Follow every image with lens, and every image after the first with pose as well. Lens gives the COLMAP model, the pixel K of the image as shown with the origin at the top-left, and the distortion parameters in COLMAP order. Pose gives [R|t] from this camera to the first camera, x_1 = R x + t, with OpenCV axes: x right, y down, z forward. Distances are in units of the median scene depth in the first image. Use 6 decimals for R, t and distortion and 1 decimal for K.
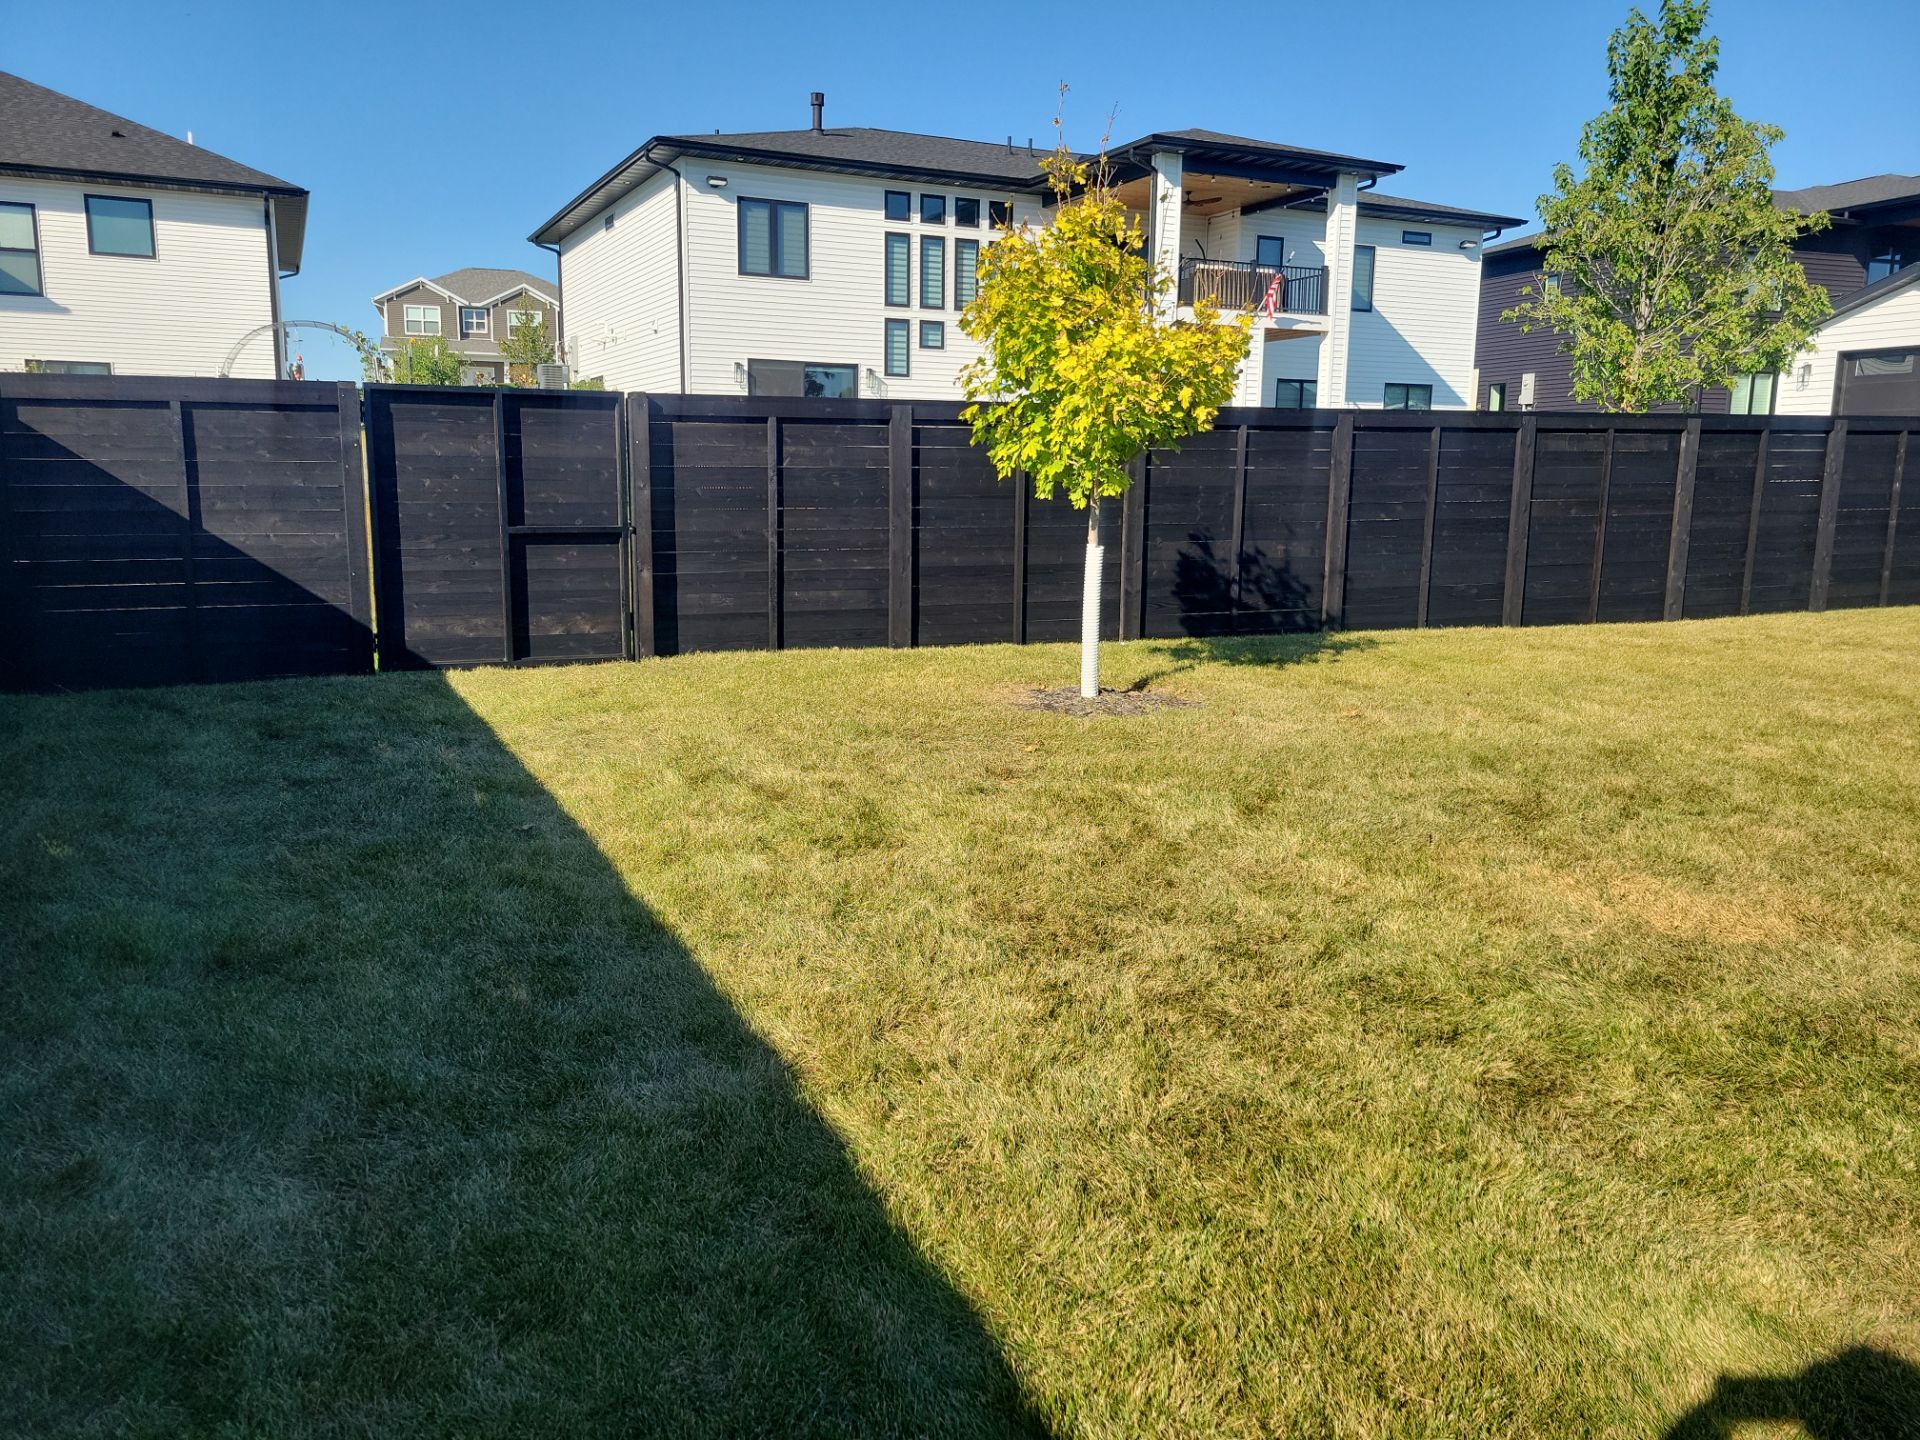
lens RADIAL K [[1455.9, 0, 957.4], [0, 1455.9, 717.5], [0, 0, 1]] dist [0.051042, -0.030073]
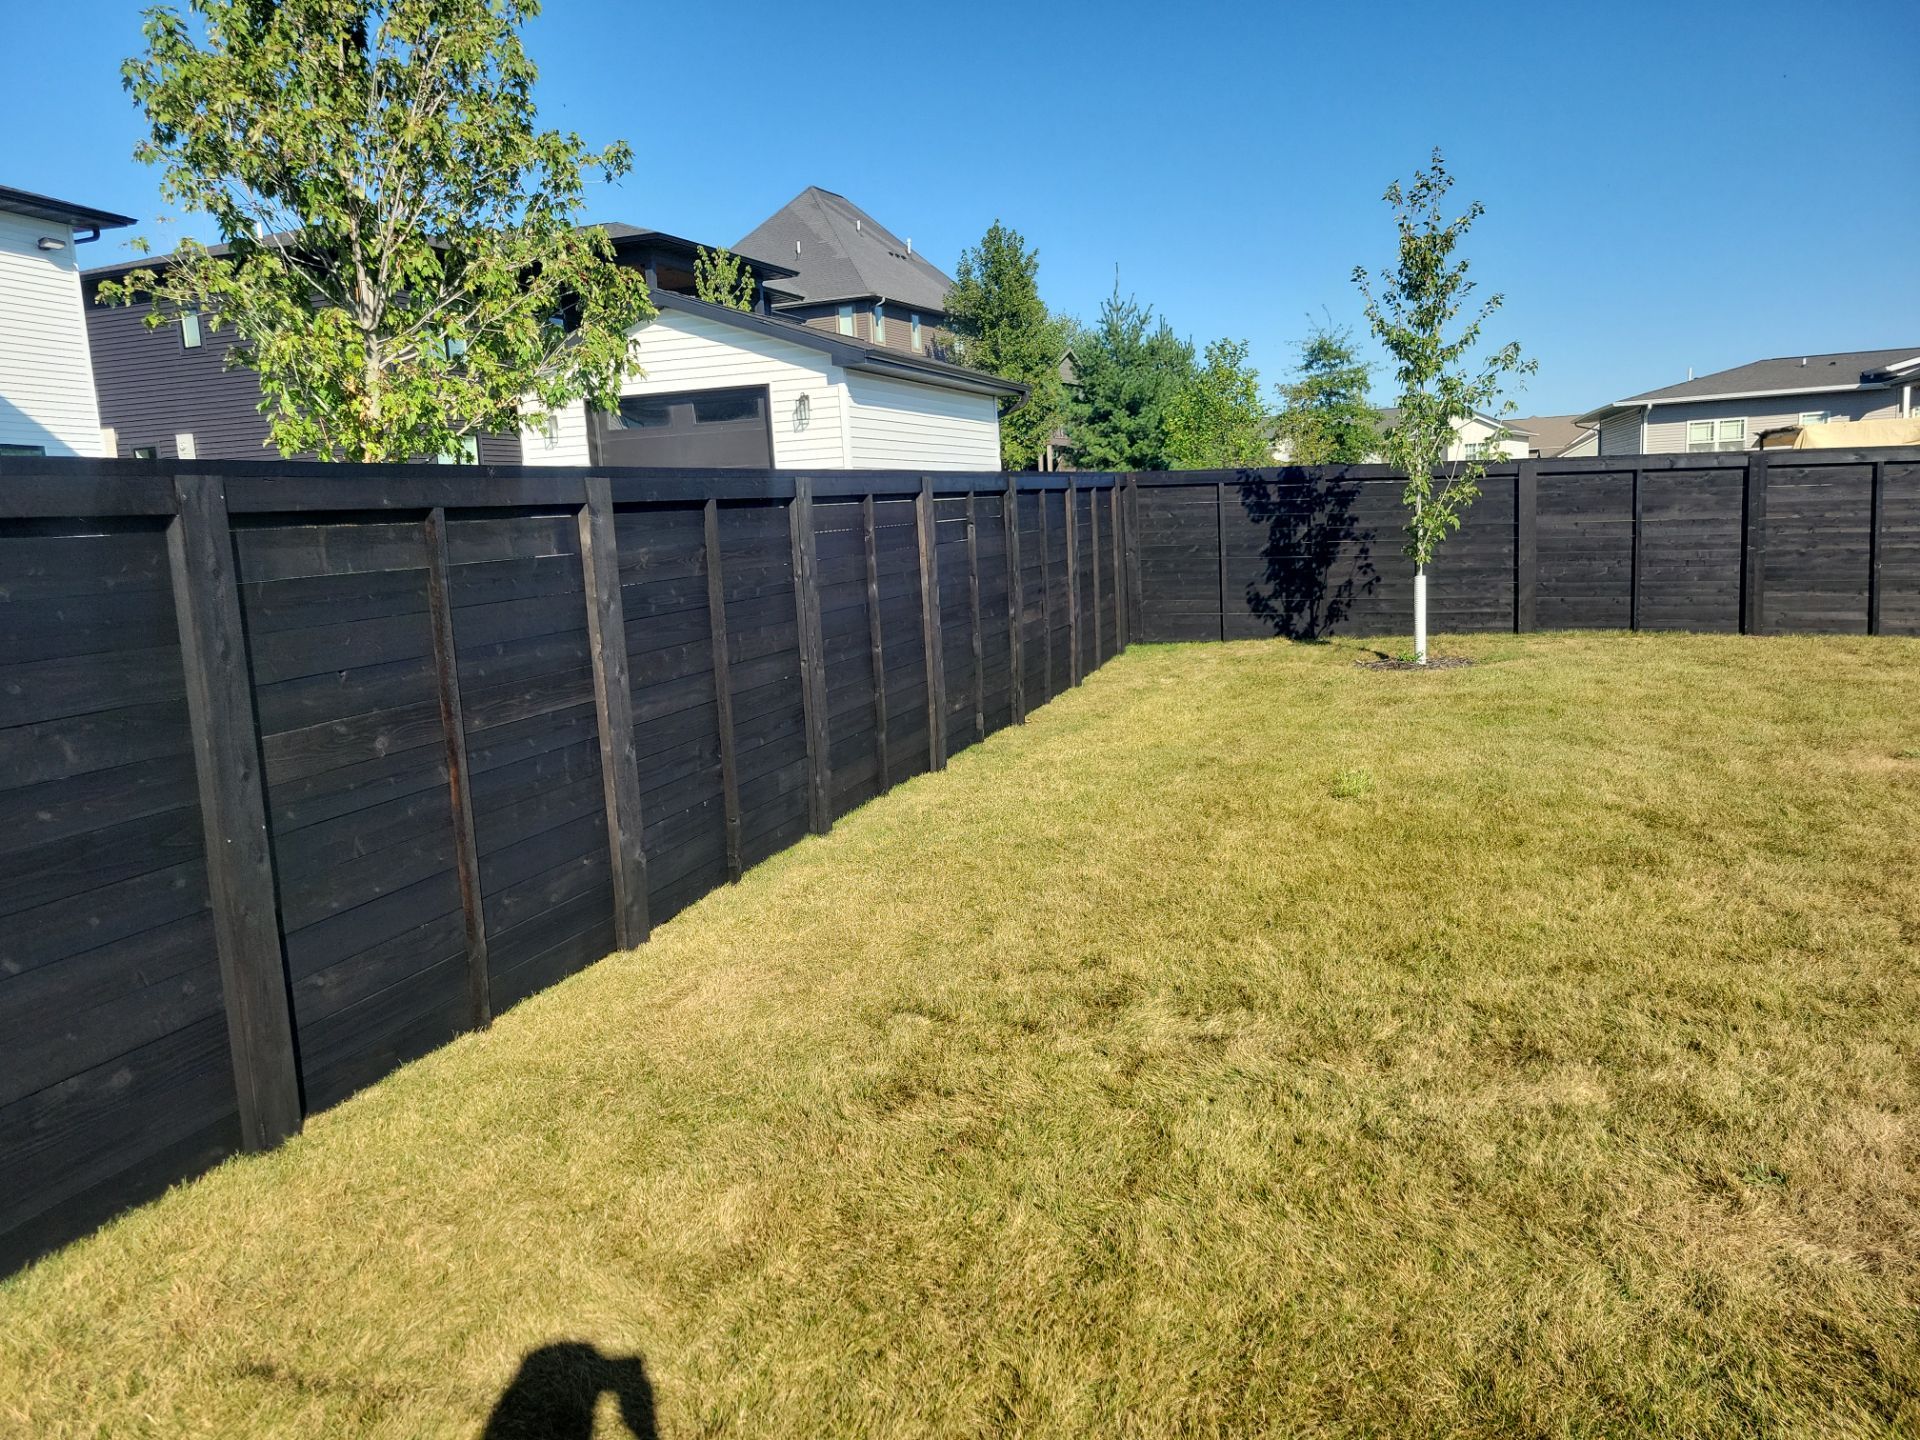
lens RADIAL K [[1455.9, 0, 915.5], [0, 1455.9, 739.1], [0, 0, 1]] dist [0.051042, -0.030073]
pose [[0.686783, -0.152861, 0.710607, 0.183502], [0.176910, 0.983391, 0.040562, -0.094800], [-0.705005, 0.097856, 0.702419, 0.472411]]
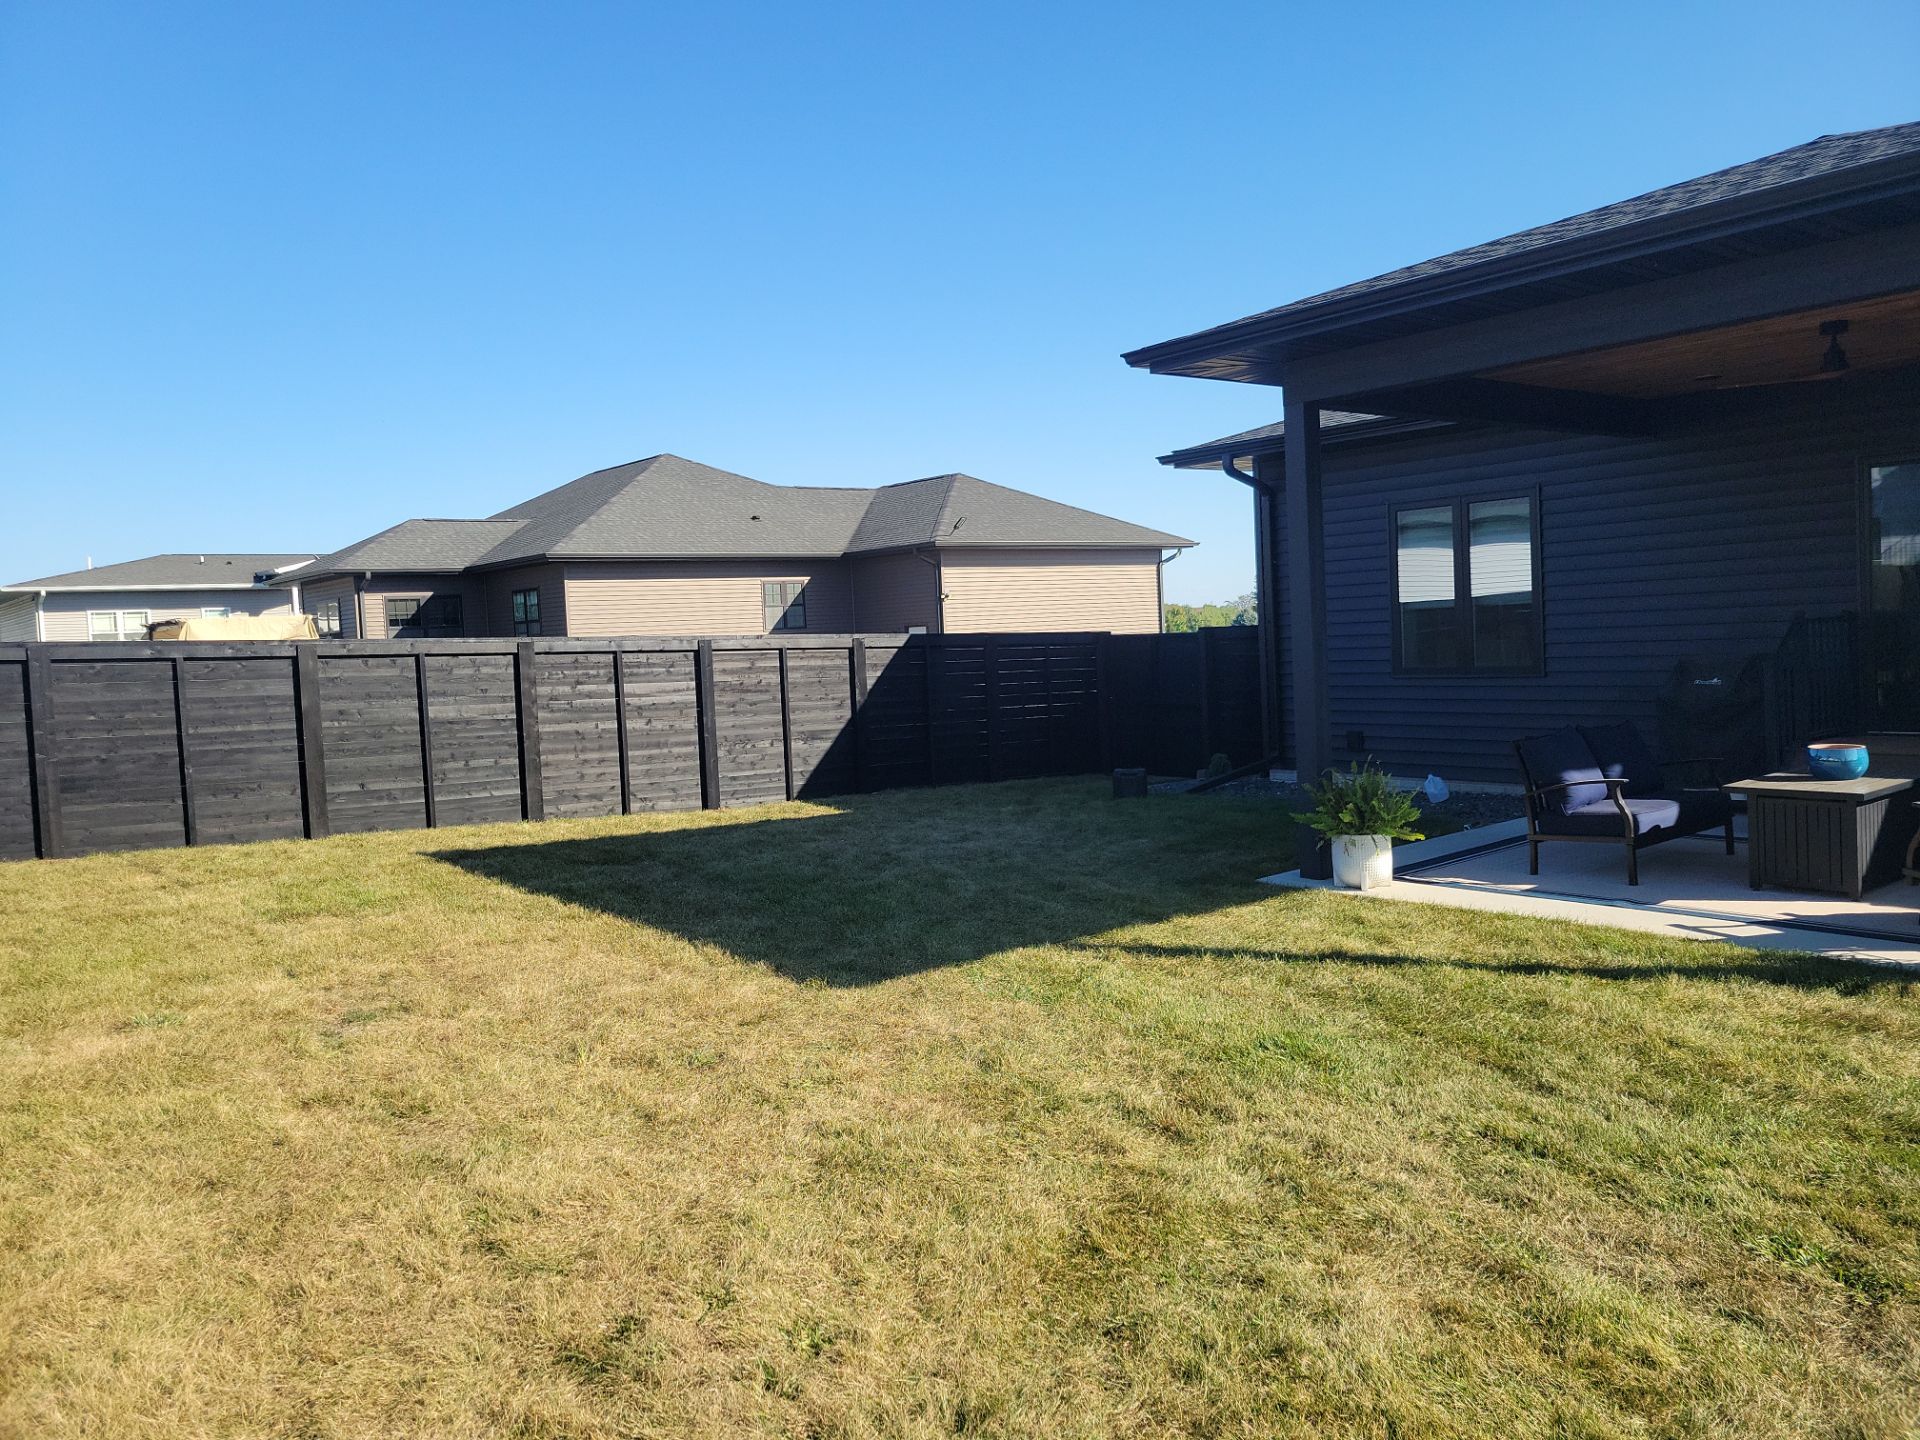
lens RADIAL K [[1455.9, 0, 954.0], [0, 1455.9, 702.8], [0, 0, 1]] dist [0.051042, -0.030073]
pose [[-0.222912, -0.047928, 0.973660, 0.321294], [0.203435, 0.974513, 0.094545, -0.087441], [-0.953375, 0.219152, -0.207480, 0.446091]]
